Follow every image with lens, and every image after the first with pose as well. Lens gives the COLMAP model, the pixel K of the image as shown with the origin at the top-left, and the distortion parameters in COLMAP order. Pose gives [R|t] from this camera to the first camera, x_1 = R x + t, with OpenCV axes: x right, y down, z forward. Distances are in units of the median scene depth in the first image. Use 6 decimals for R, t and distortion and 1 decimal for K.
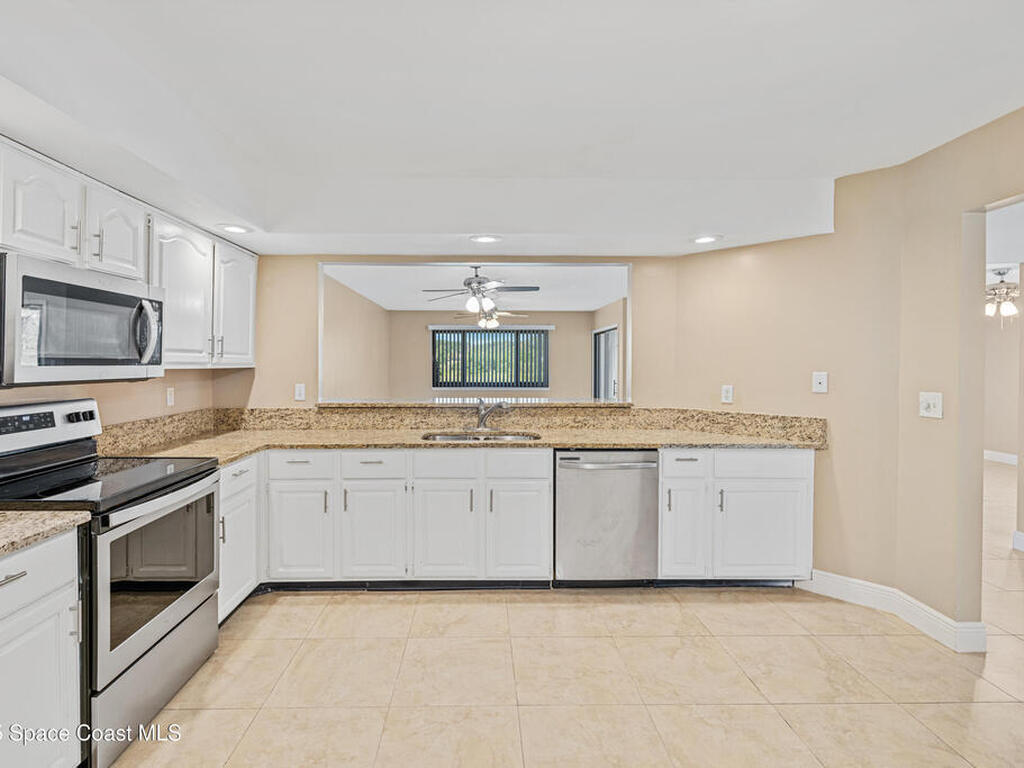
lens RADIAL K [[488.9, 0, 498.0], [0, 488.9, 366.1], [0, 0, 1]] dist [-0.003971, 0.000455]
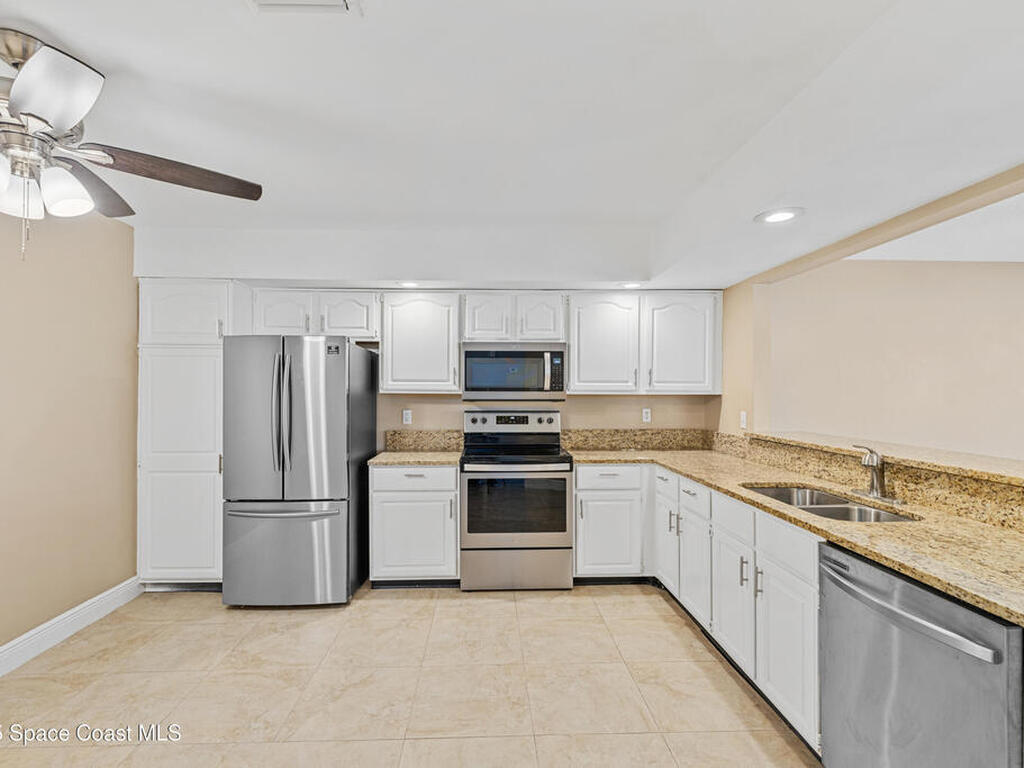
lens RADIAL K [[488.9, 0, 508.6], [0, 488.9, 387.5], [0, 0, 1]] dist [-0.003971, 0.000455]
pose [[0.042186, -0.003874, -0.999102, 0.693856], [-0.008017, 0.999959, -0.004215, -0.005492], [0.999078, 0.008188, 0.042153, 0.604810]]
